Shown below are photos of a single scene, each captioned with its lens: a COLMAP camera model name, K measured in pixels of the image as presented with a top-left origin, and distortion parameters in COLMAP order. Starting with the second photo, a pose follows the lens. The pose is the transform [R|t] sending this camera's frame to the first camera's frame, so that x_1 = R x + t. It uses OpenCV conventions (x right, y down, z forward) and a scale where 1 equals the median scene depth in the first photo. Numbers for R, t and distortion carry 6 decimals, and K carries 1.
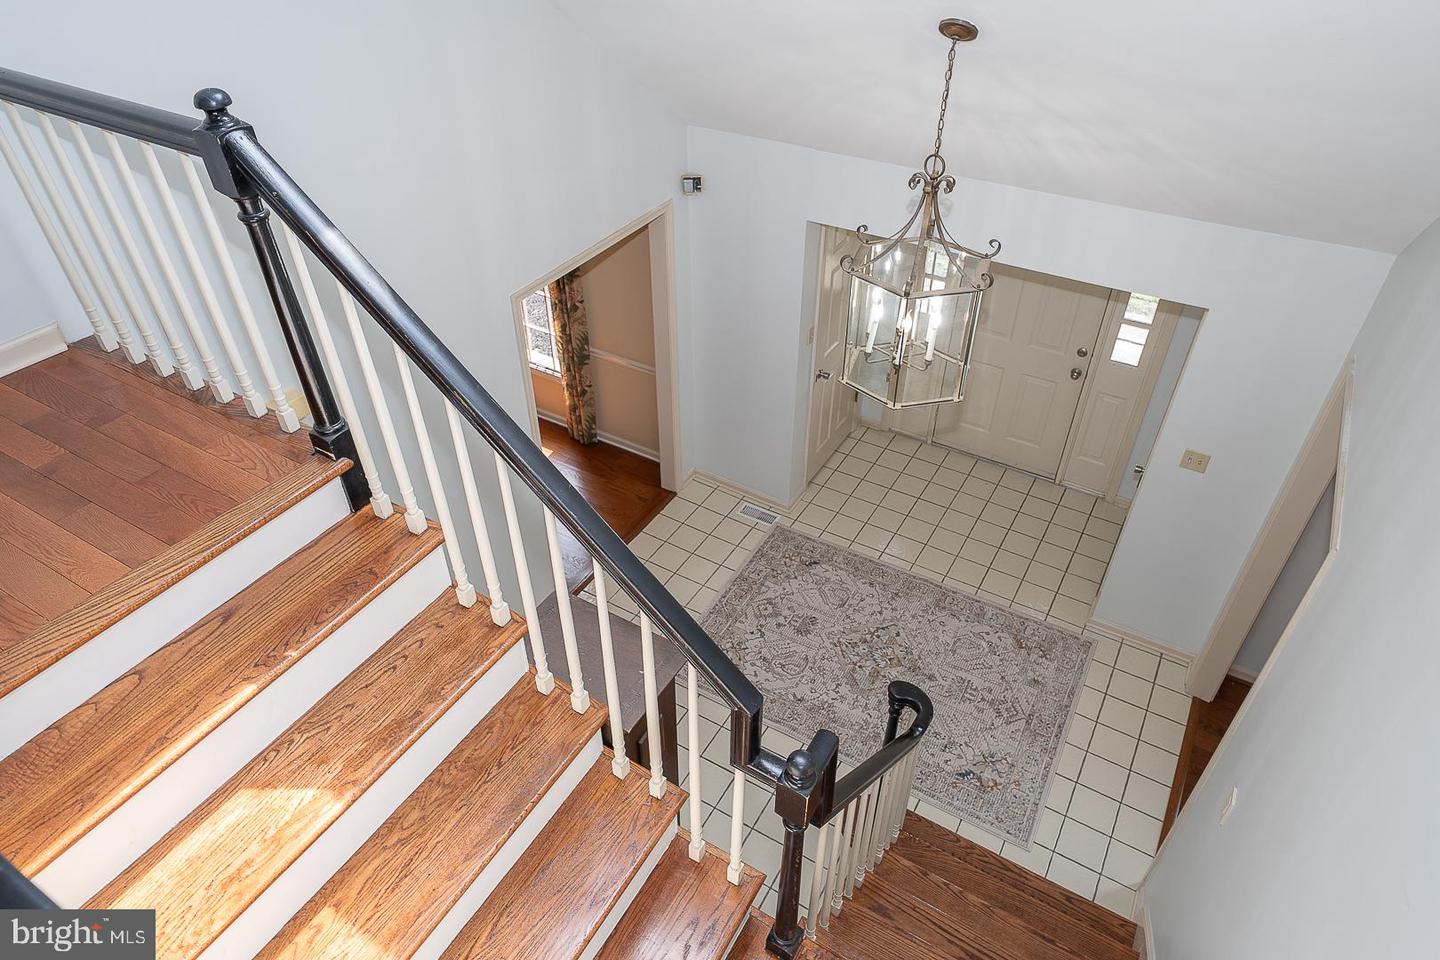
lens RADIAL K [[899.8, 0, 720.0], [0, 899.8, 481.9], [0, 0, 1]] dist [0.001299, 0.000044]
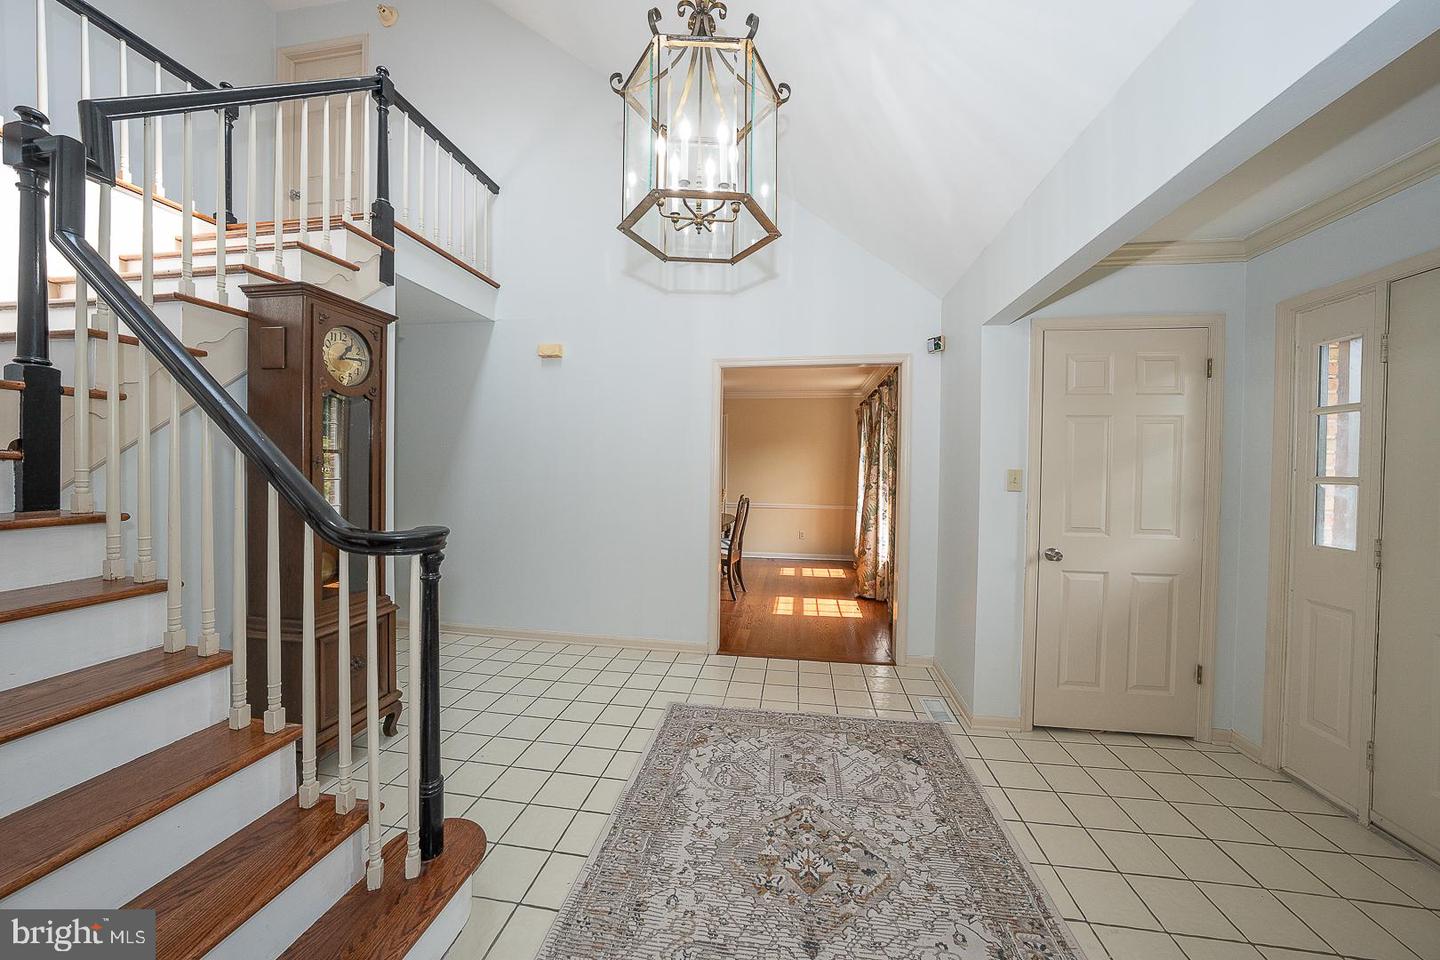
lens RADIAL K [[496.2, 0, 722.5], [0, 496.2, 472.9], [0, 0, 1]] dist [-0.022465, 0.001721]
pose [[0.379696, 0.022264, -0.924843, 0.430661], [-0.589509, 0.776273, -0.223336, 0.096140], [0.712959, 0.630003, 0.307872, 0.670165]]
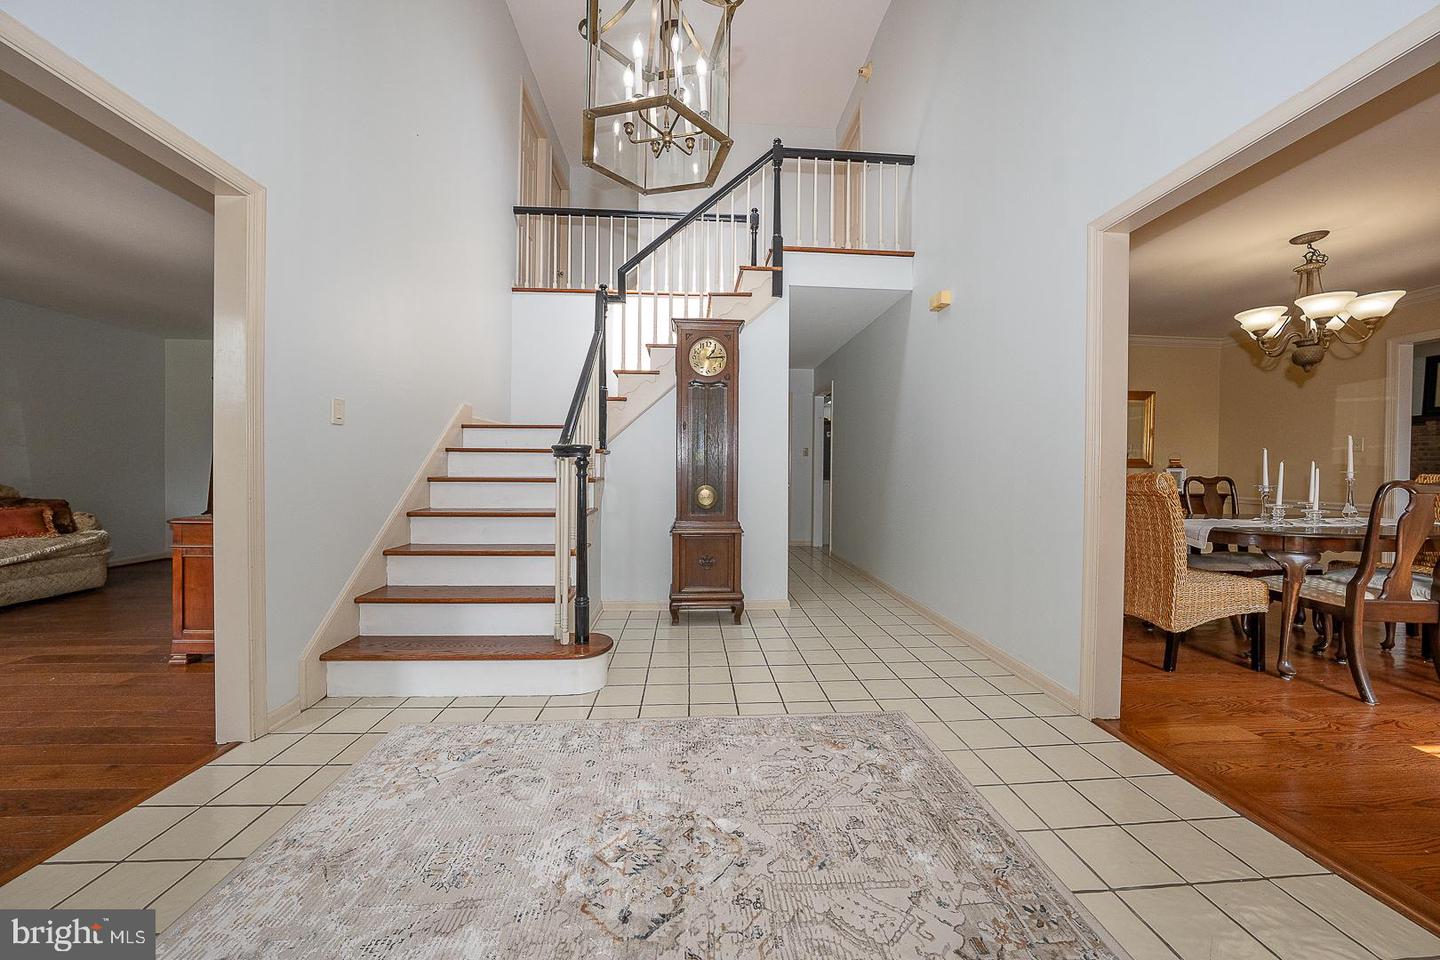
lens RADIAL K [[496.2, 0, 725.5], [0, 496.2, 477.2], [0, 0, 1]] dist [-0.022465, 0.001721]
pose [[-0.821636, 0.003204, -0.570004, 0.276929], [-0.362144, 0.769298, 0.526339, -0.102866], [0.440189, 0.638883, -0.630922, 1.010450]]
